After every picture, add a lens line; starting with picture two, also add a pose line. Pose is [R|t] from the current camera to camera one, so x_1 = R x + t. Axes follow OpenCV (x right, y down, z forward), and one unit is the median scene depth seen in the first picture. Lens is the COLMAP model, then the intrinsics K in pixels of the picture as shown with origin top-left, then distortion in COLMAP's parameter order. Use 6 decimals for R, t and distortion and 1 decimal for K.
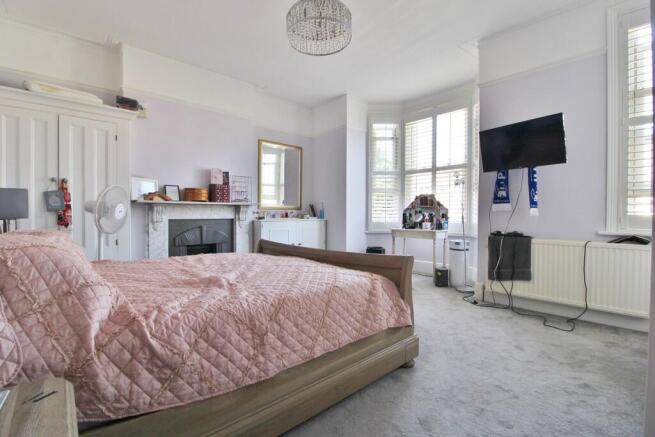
lens RADIAL K [[302.9, 0, 320.9], [0, 302.9, 218.8], [0, 0, 1]] dist [-0.007432, -0.006513]
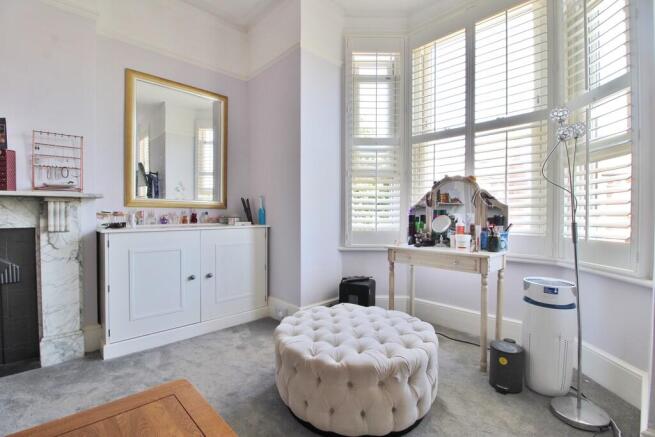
lens RADIAL K [[302.9, 0, 325.8], [0, 302.9, 219.1], [0, 0, 1]] dist [-0.007432, -0.006513]
pose [[0.999258, -0.001321, 0.038503, 0.111409], [0.001326, 0.999999, -0.000107, -0.011618], [-0.038502, 0.000158, 0.999258, 0.499696]]
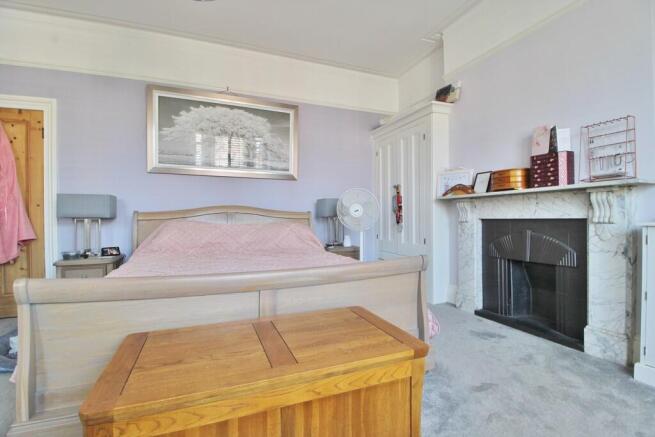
lens RADIAL K [[302.9, 0, 323.8], [0, 302.9, 219.1], [0, 0, 1]] dist [-0.007432, -0.006513]
pose [[-0.333745, 0.002489, -0.942660, 0.260081], [-0.009072, 0.999942, 0.005852, 0.001134], [0.942620, 0.010505, -0.333703, 0.706247]]
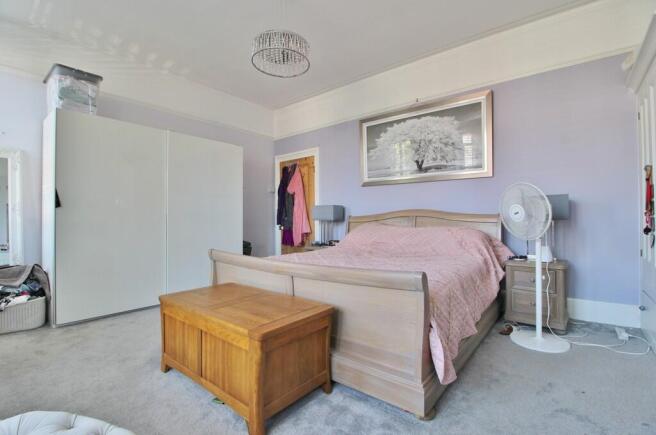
lens RADIAL K [[303.4, 0, 324.3], [0, 303.4, 215.9], [0, 0, 1]] dist [-0.007432, -0.006513]
pose [[-0.986582, 0.001343, -0.163262, 0.011192], [0.000724, 0.999992, 0.003853, -0.011261], [0.163266, 0.003683, -0.986575, 0.982591]]
